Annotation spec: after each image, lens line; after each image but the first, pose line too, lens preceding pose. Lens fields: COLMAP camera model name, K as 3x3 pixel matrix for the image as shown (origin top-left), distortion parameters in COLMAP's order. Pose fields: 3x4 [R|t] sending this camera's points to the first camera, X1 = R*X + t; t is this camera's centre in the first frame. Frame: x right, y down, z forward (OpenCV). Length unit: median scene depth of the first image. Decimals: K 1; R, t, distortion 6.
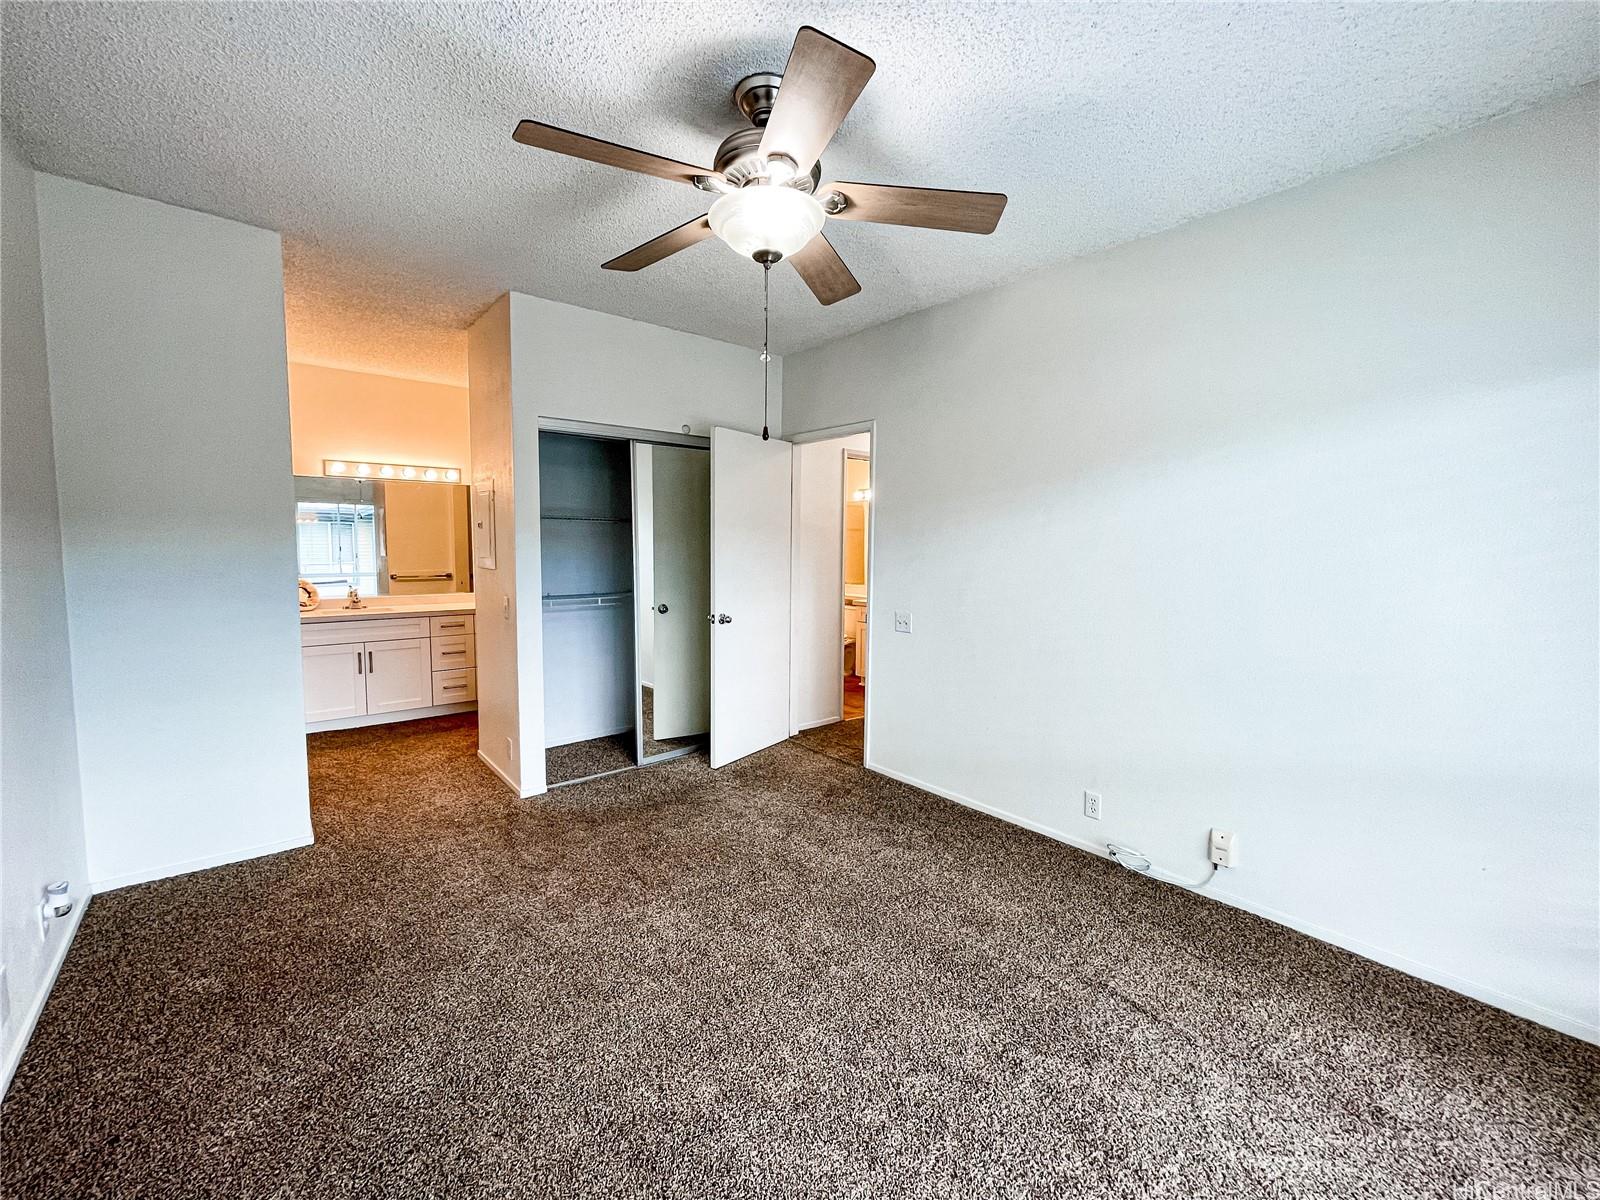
lens RADIAL K [[643.8, 0, 800.0], [0, 643.8, 600.0], [0, 0, 1]] dist [-0.000227, 0.000046]
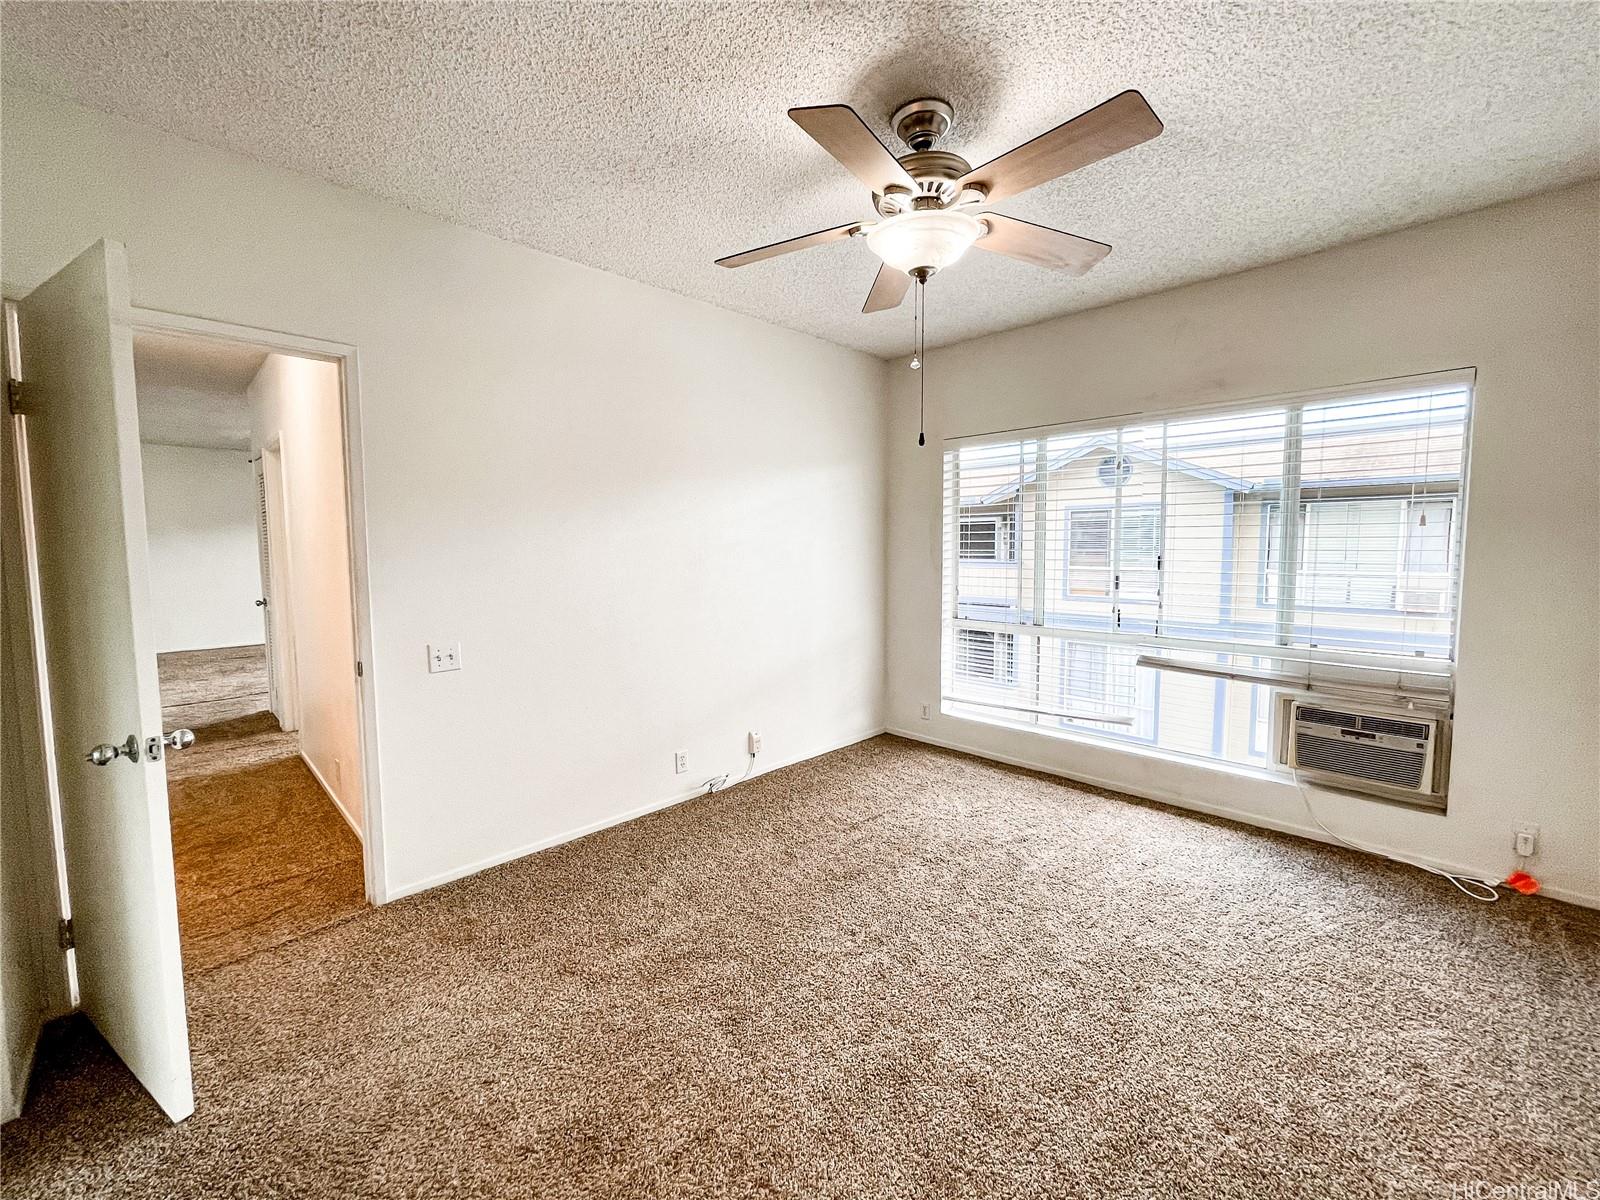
lens RADIAL K [[659.0, 0, 795.9], [0, 659.0, 594.2], [0, 0, 1]] dist [-0.001040, -0.000072]
pose [[-0.077033, -0.094613, 0.992529, -0.763159], [0.097469, 0.990004, 0.101937, -0.091900], [-0.992253, 0.104594, -0.067042, 0.873212]]
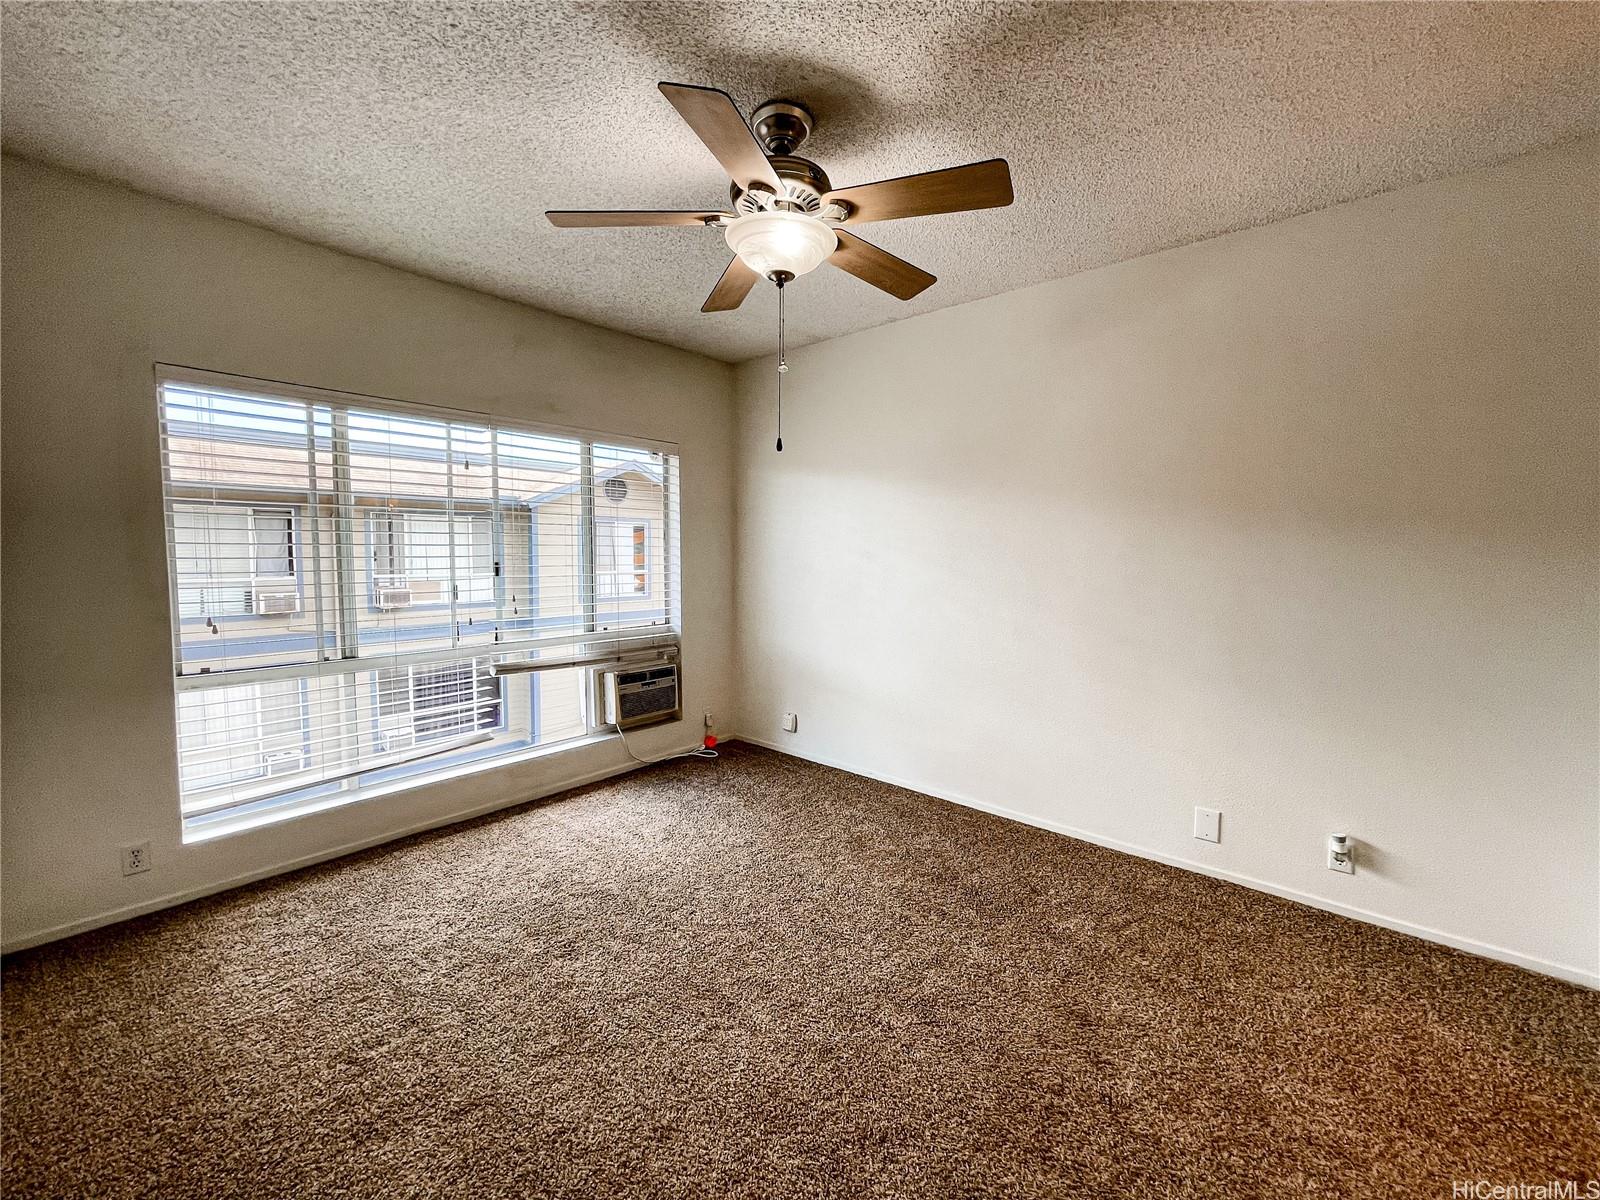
lens RADIAL K [[659.0, 0, 795.9], [0, 659.0, 594.2], [0, 0, 1]] dist [-0.001040, -0.000072]
pose [[-0.987245, -0.013605, -0.158624, 0.057786], [-0.038883, 0.986774, 0.157370, -0.126445], [0.154385, 0.161531, -0.974717, 1.396276]]
